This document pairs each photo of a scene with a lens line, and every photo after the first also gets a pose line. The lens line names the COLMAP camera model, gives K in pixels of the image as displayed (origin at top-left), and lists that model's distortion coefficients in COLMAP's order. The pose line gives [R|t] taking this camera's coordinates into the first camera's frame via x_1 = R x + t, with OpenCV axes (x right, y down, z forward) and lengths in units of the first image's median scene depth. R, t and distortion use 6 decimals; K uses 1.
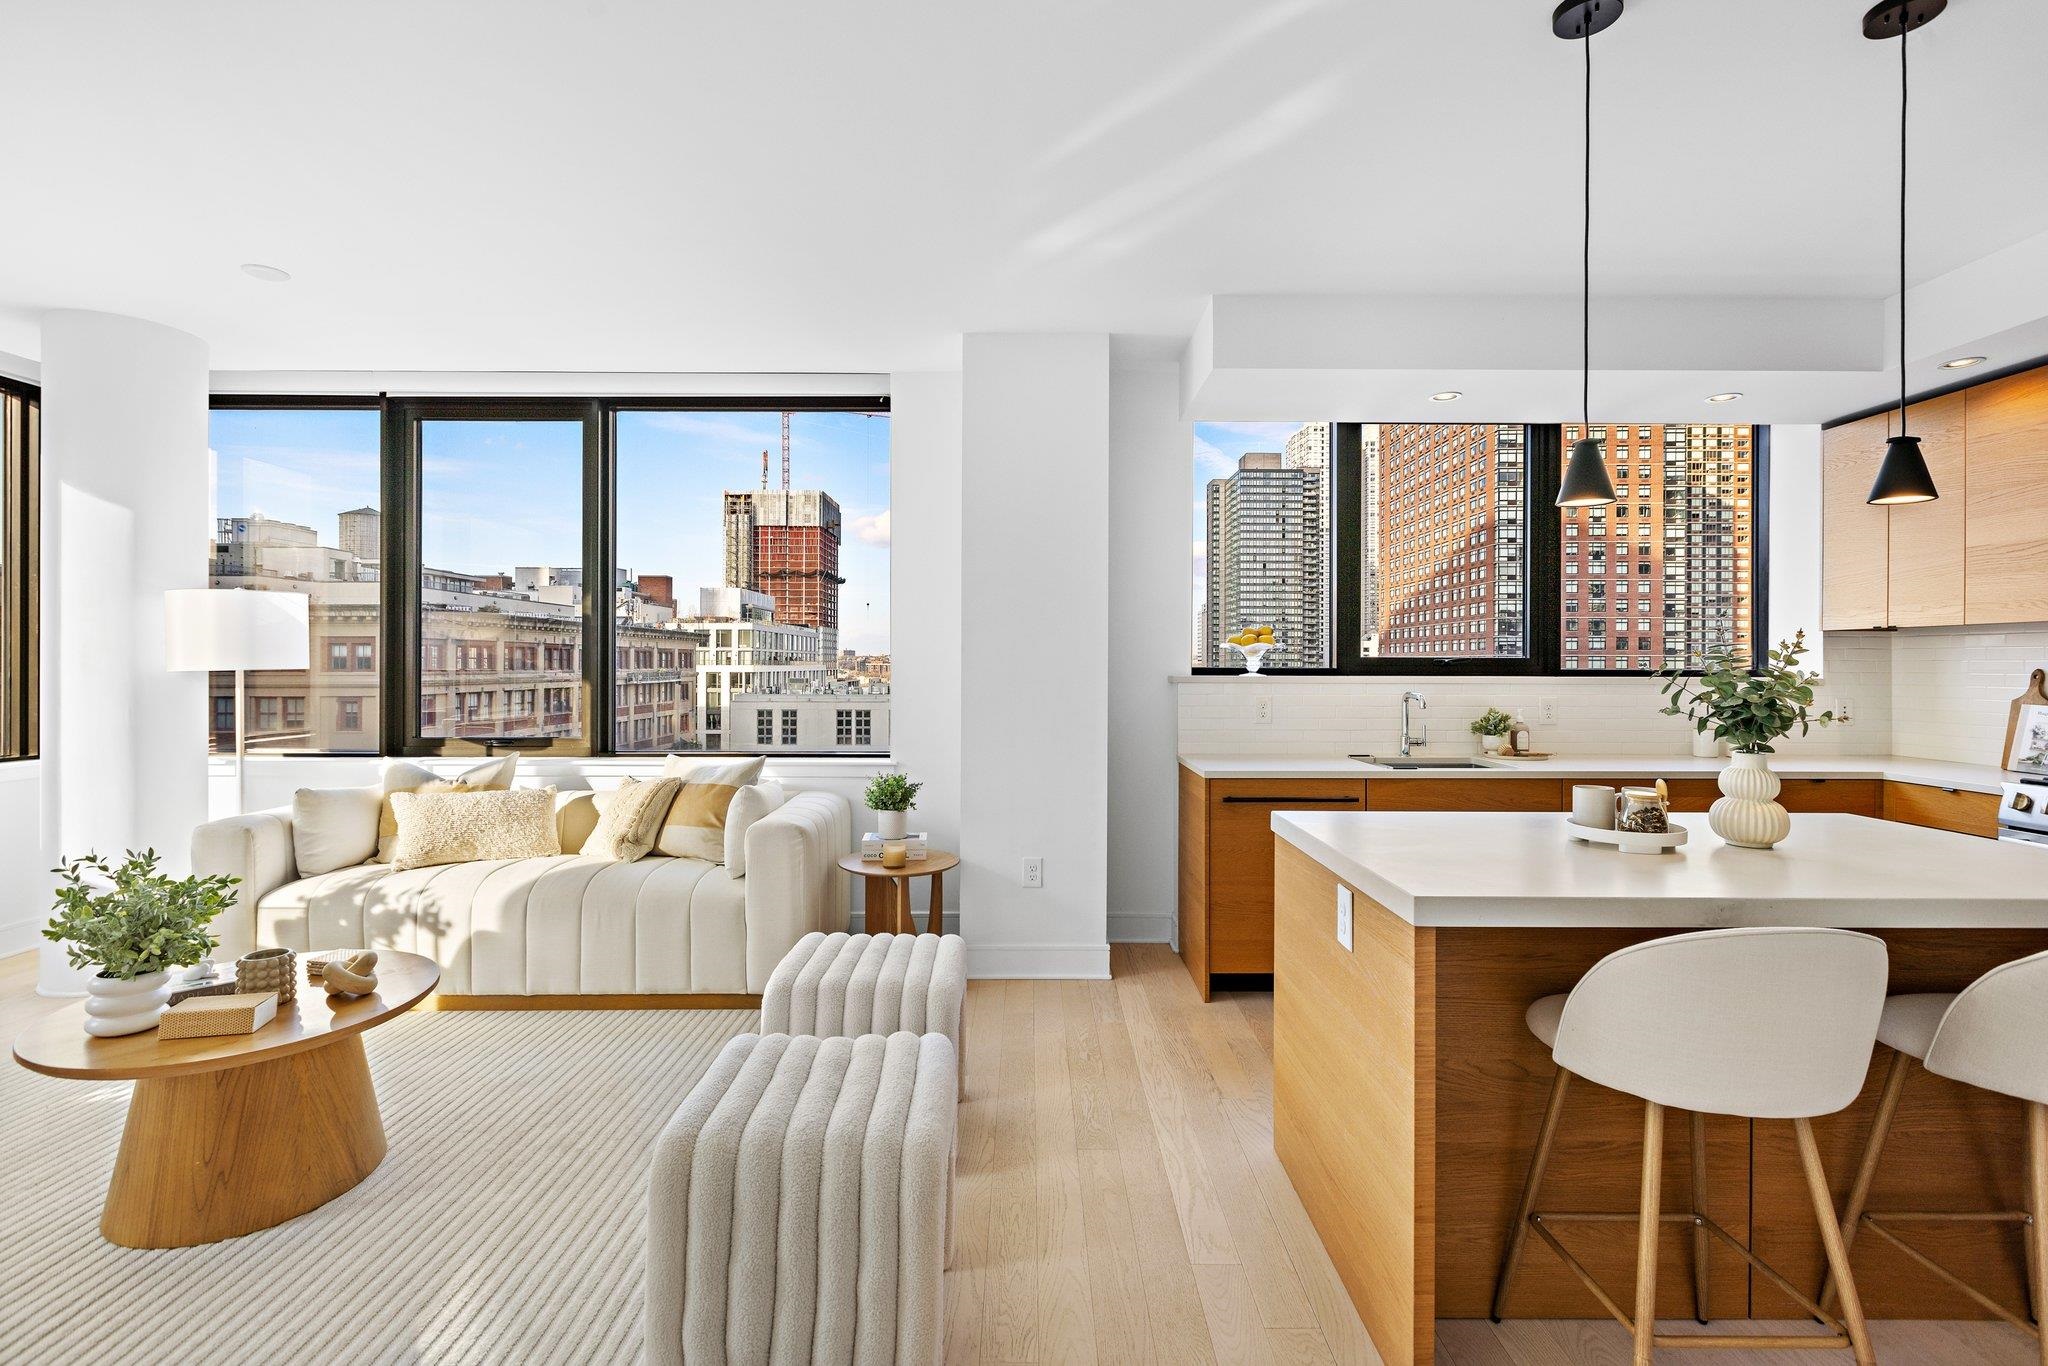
lens RADIAL K [[919.5, 0, 1030.0], [0, 919.5, 659.0], [0, 0, 1]] dist [0.001999, 0.000538]
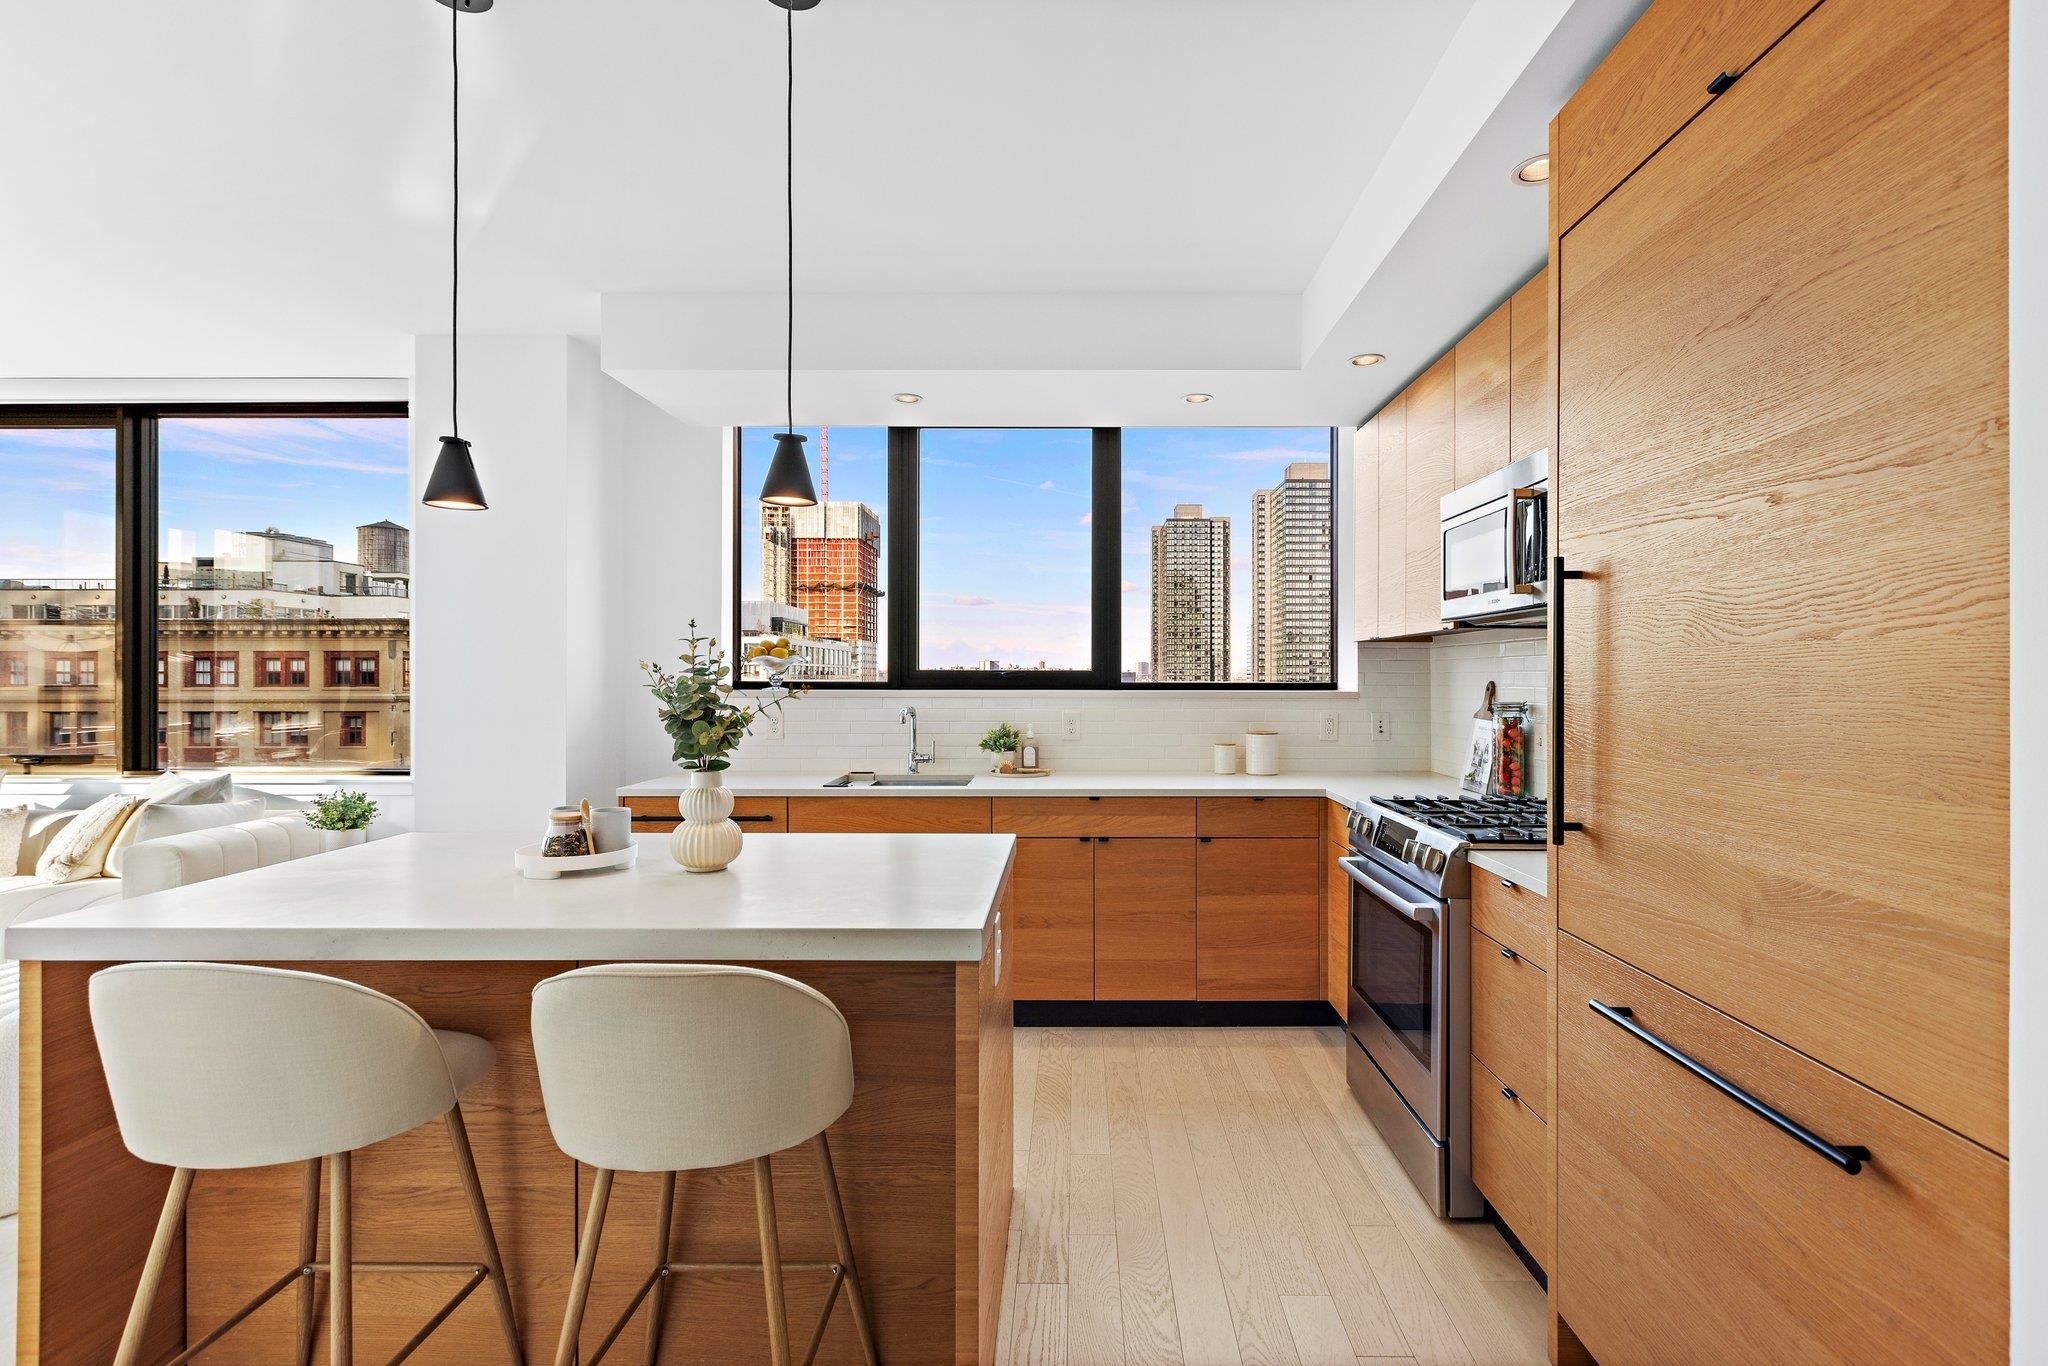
lens RADIAL K [[919.5, 0, 1073.2], [0, 919.5, 691.4], [0, 0, 1]] dist [0.001999, 0.000538]
pose [[0.999990, -0.002408, -0.003859, 0.515493], [0.002490, 0.999767, 0.021439, -0.000279], [0.003807, -0.021448, 0.999763, 0.028929]]
